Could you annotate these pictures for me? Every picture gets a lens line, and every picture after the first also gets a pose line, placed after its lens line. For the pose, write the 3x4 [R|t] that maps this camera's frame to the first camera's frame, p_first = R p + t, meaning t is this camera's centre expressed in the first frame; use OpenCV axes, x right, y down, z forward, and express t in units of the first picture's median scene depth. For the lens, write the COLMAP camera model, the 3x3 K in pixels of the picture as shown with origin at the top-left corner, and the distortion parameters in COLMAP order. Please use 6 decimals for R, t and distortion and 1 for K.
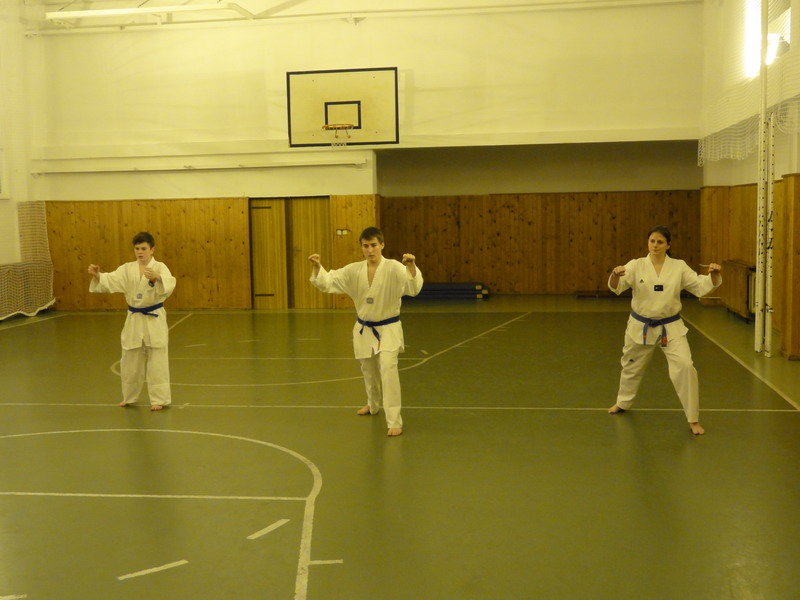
lens RADIAL K [[1008.7, 0, 395.8], [0, 1008.7, 300.7], [0, 0, 1]] dist [-0.006235, 0.038988]
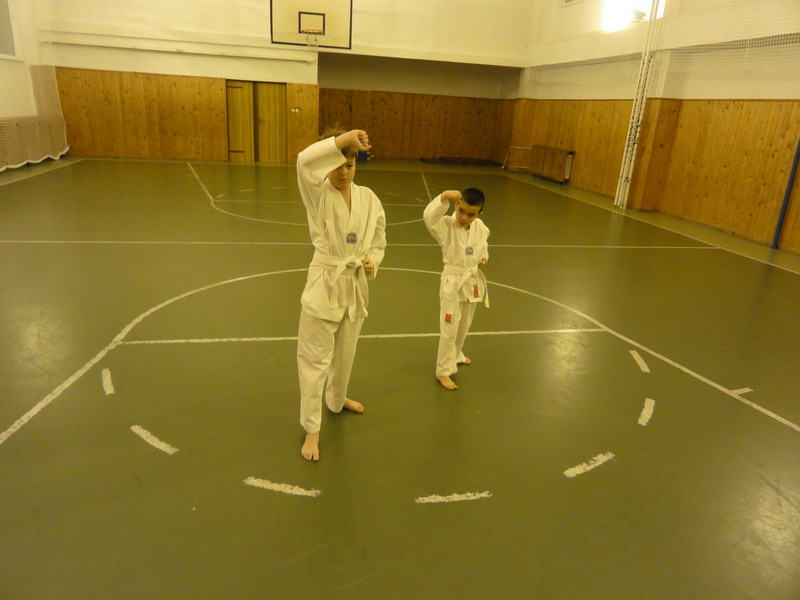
lens RADIAL K [[565.0, 0, 400.6], [0, 565.0, 297.5], [0, 0, 1]] dist [0.000099, 0.000147]
pose [[0.936697, -0.039285, 0.347929, -0.202315], [-0.046483, 0.970939, 0.234772, -0.003659], [-0.347041, -0.236083, 0.907650, 0.138979]]
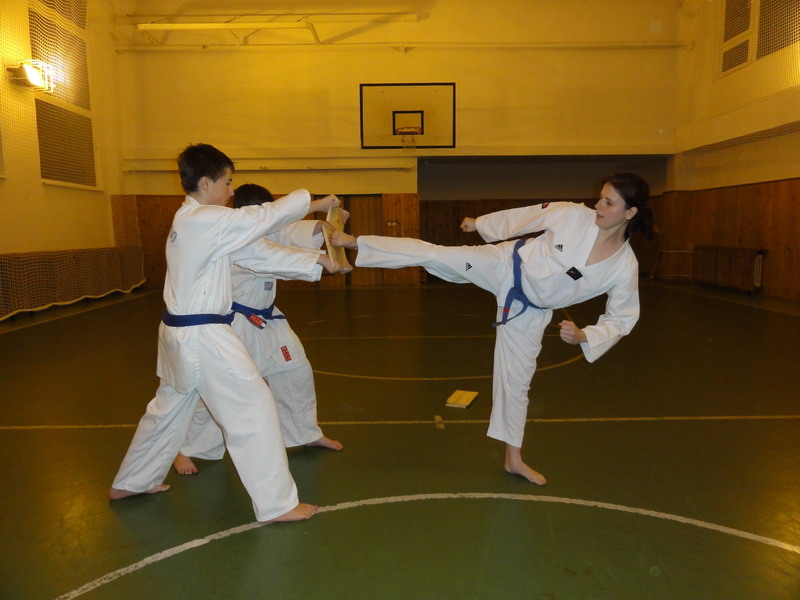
lens RADIAL K [[562.4, 0, 400.9], [0, 562.4, 296.4], [0, 0, 1]] dist [-0.001076, -0.002872]
pose [[0.987037, -0.008383, 0.160272, -0.151850], [0.003622, 0.999544, 0.029976, 0.000857], [-0.160450, -0.029007, 0.986618, 0.306865]]
